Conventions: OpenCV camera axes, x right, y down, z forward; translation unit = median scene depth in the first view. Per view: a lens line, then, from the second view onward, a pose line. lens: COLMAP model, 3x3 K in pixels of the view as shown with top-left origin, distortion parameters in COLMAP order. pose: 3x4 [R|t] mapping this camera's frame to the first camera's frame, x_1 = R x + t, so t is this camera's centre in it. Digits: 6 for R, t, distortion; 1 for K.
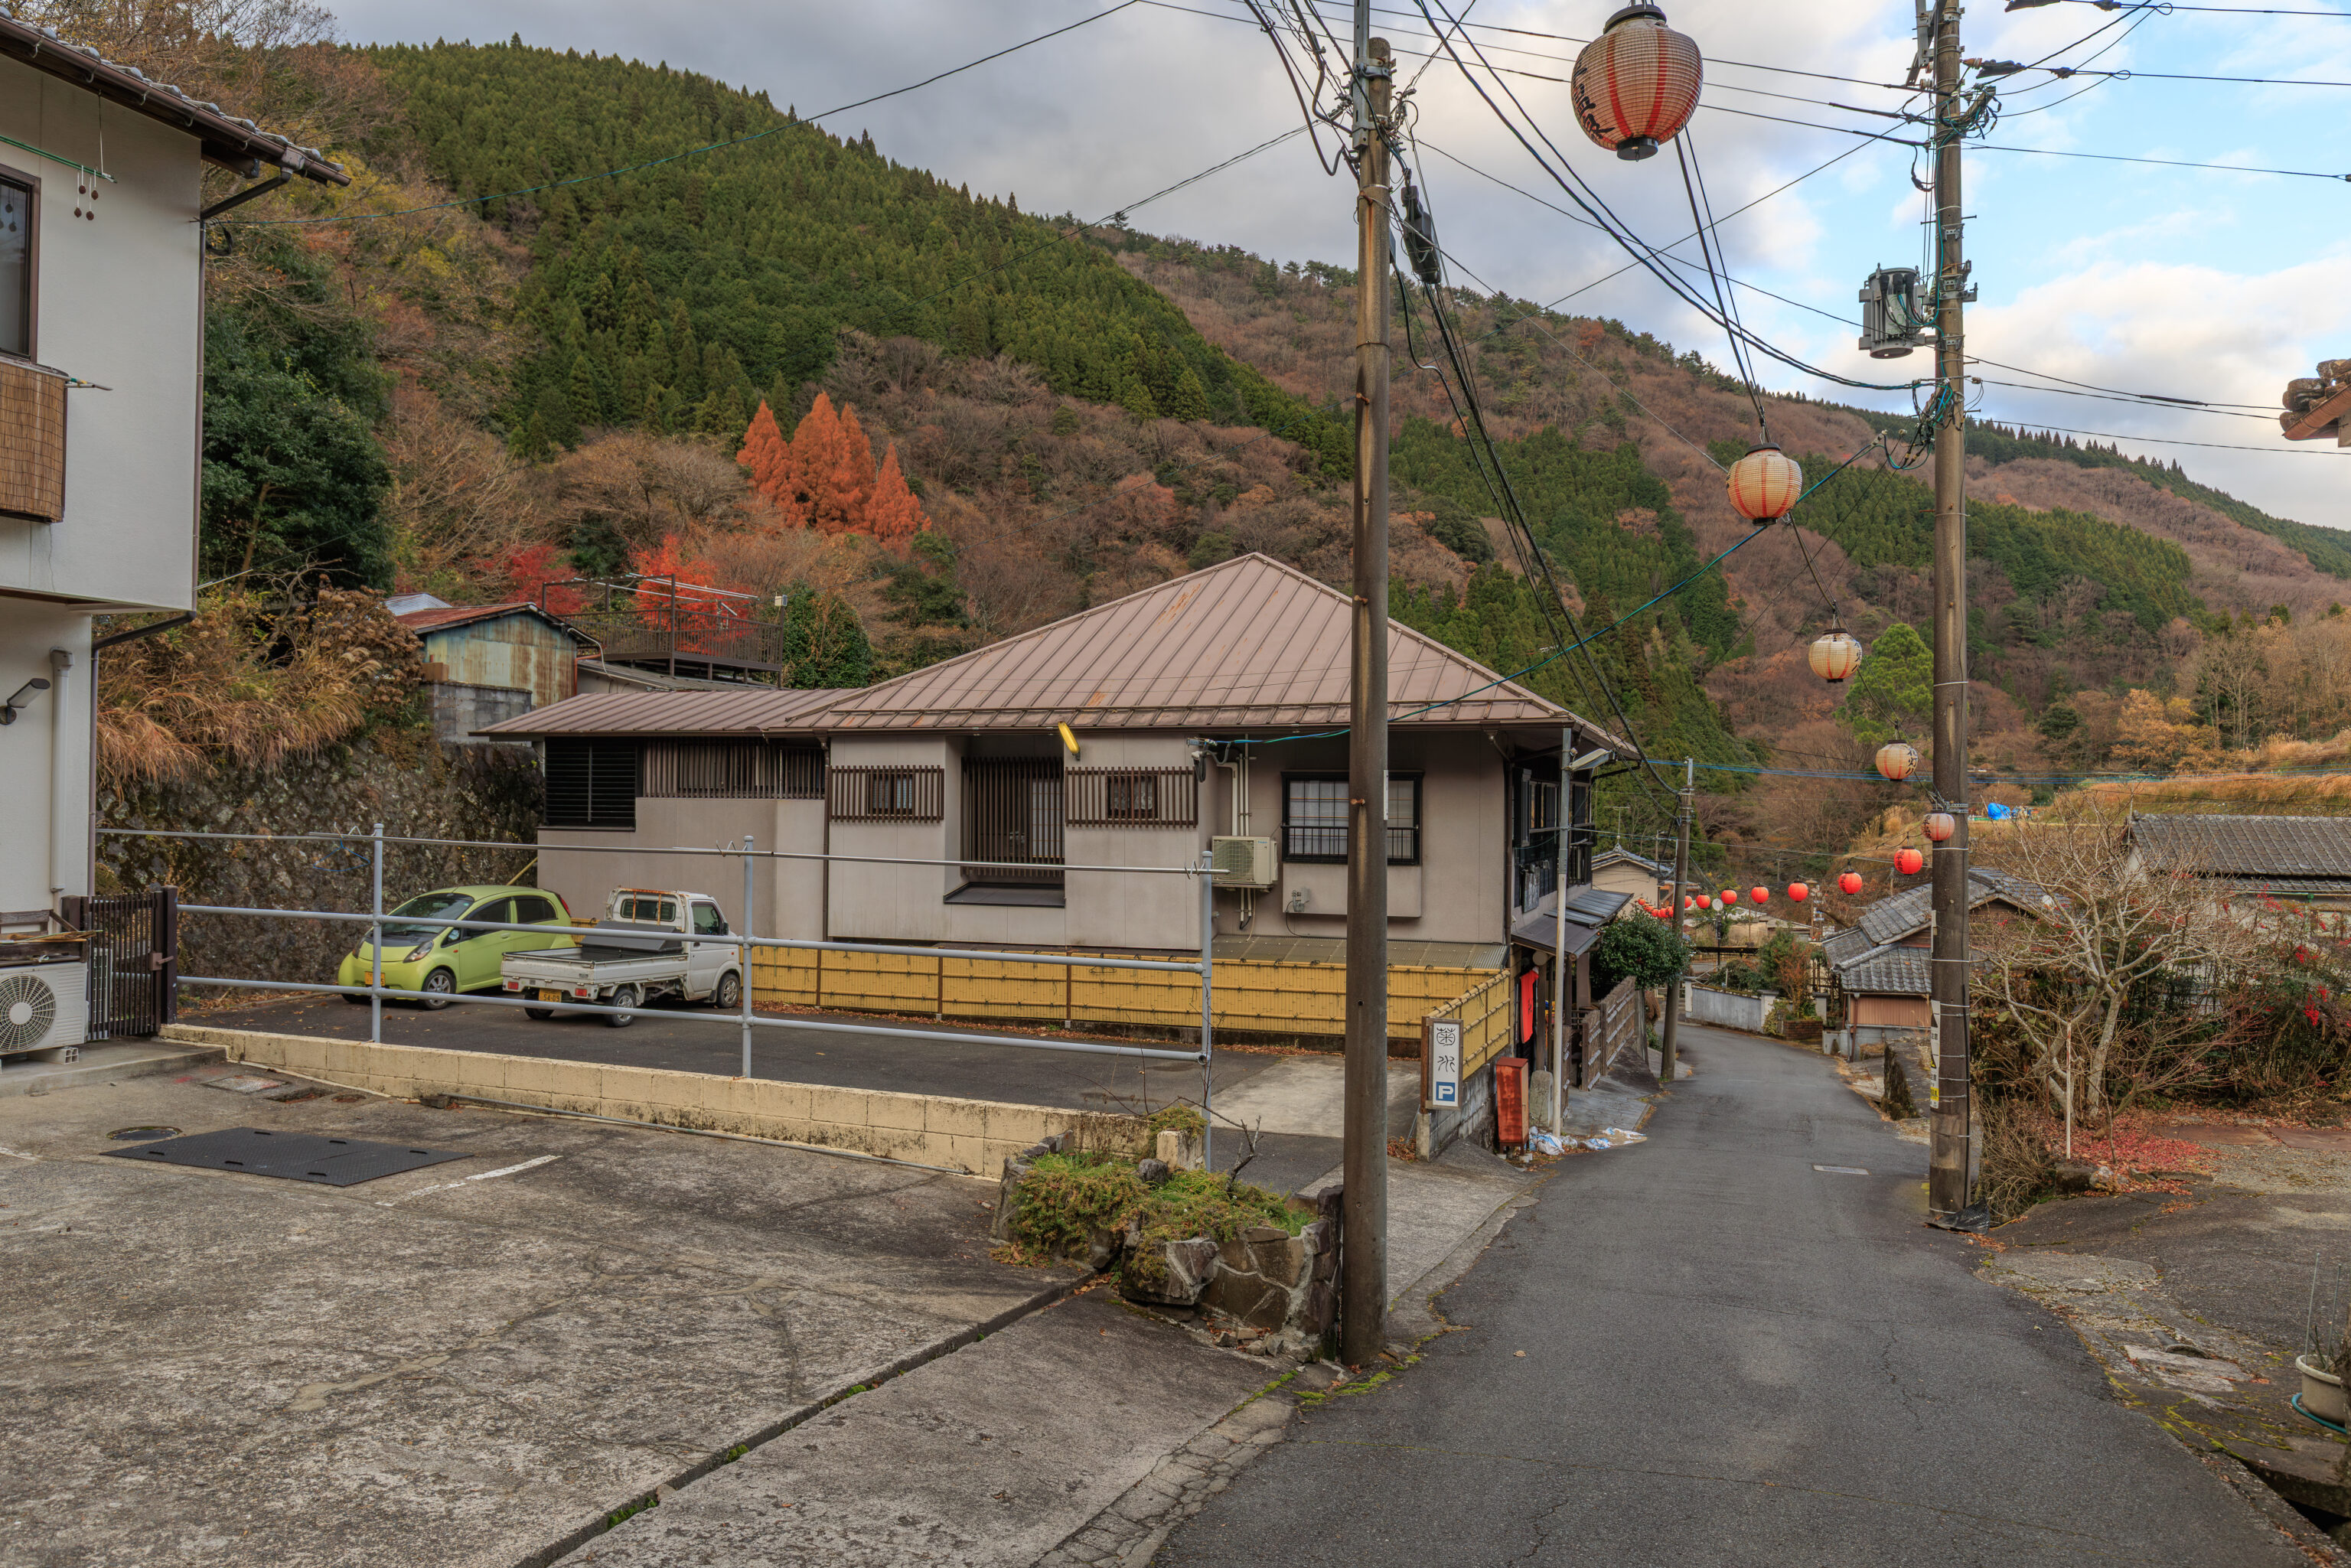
lens RADIAL K [[1609.1, 0, 1170.8], [0, 1609.1, 788.0], [0, 0, 1]] dist [0.002236, -0.004693]
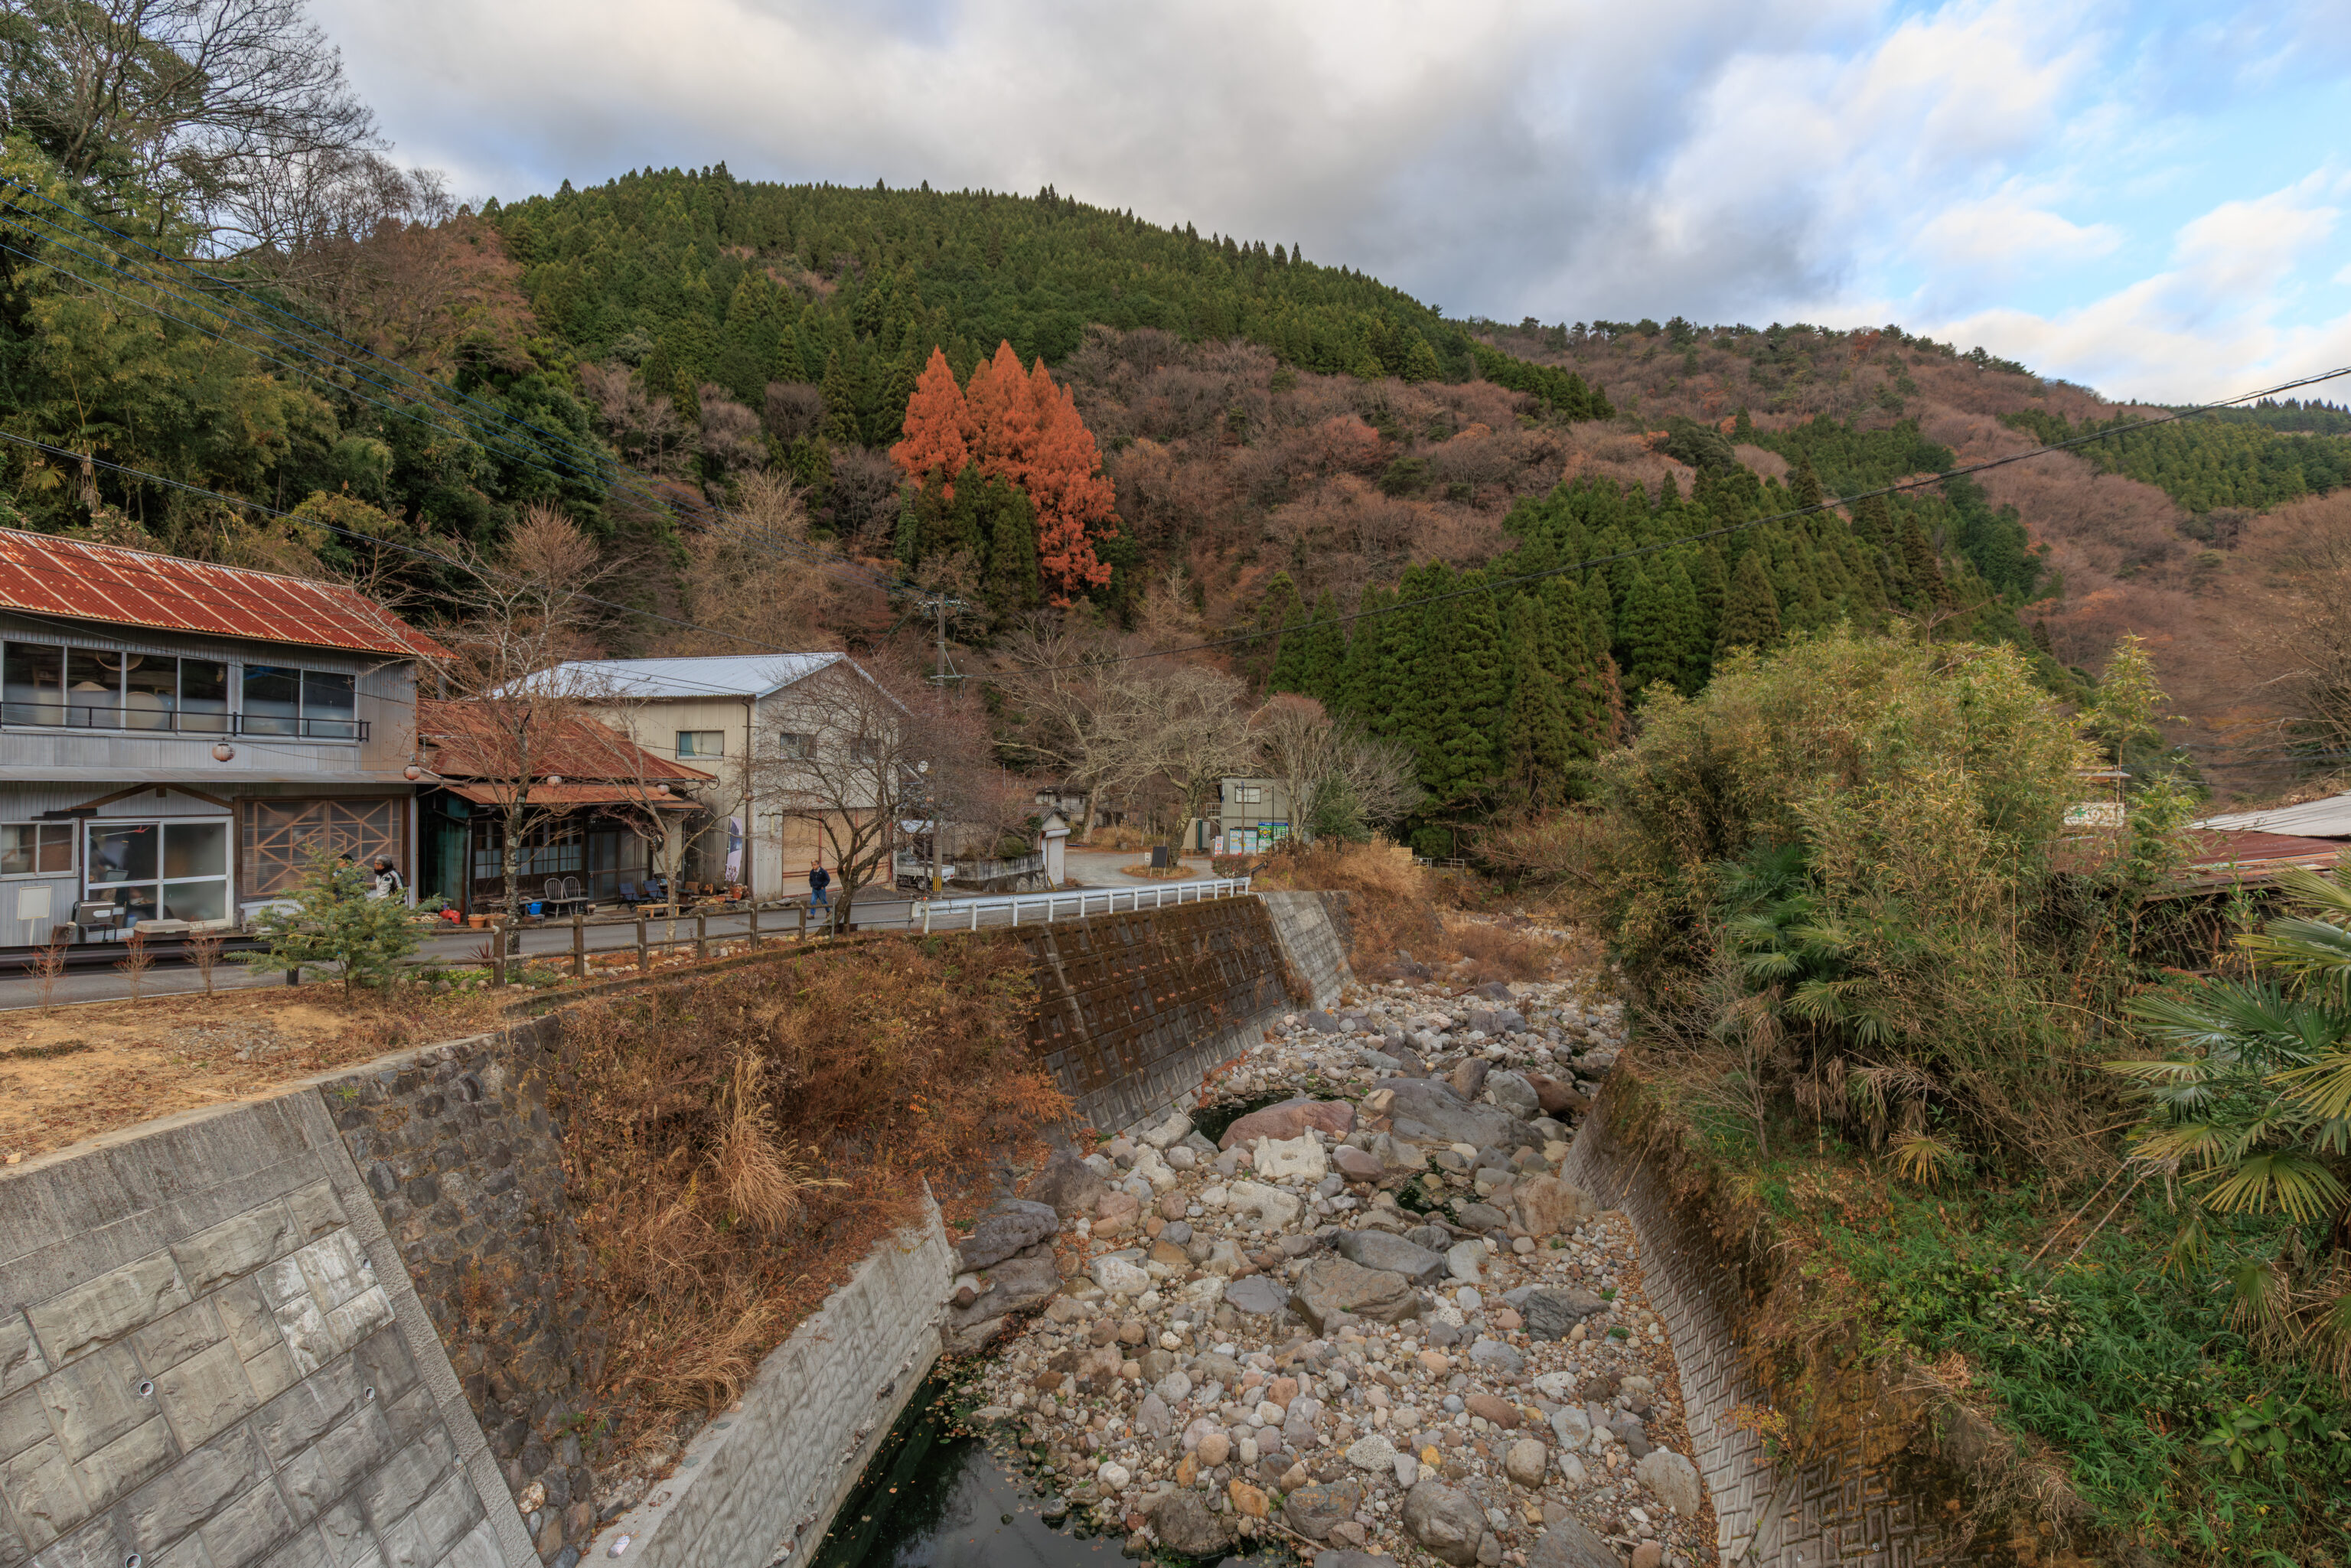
lens RADIAL K [[1050.9, 0, 1172.5], [0, 1050.9, 780.9], [0, 0, 1]] dist [0.005149, -0.000440]
pose [[0.946353, -0.000724, -0.323132, 0.080055], [0.002019, 0.999991, 0.003670, 0.027978], [0.323127, -0.004125, 0.946347, 0.292227]]
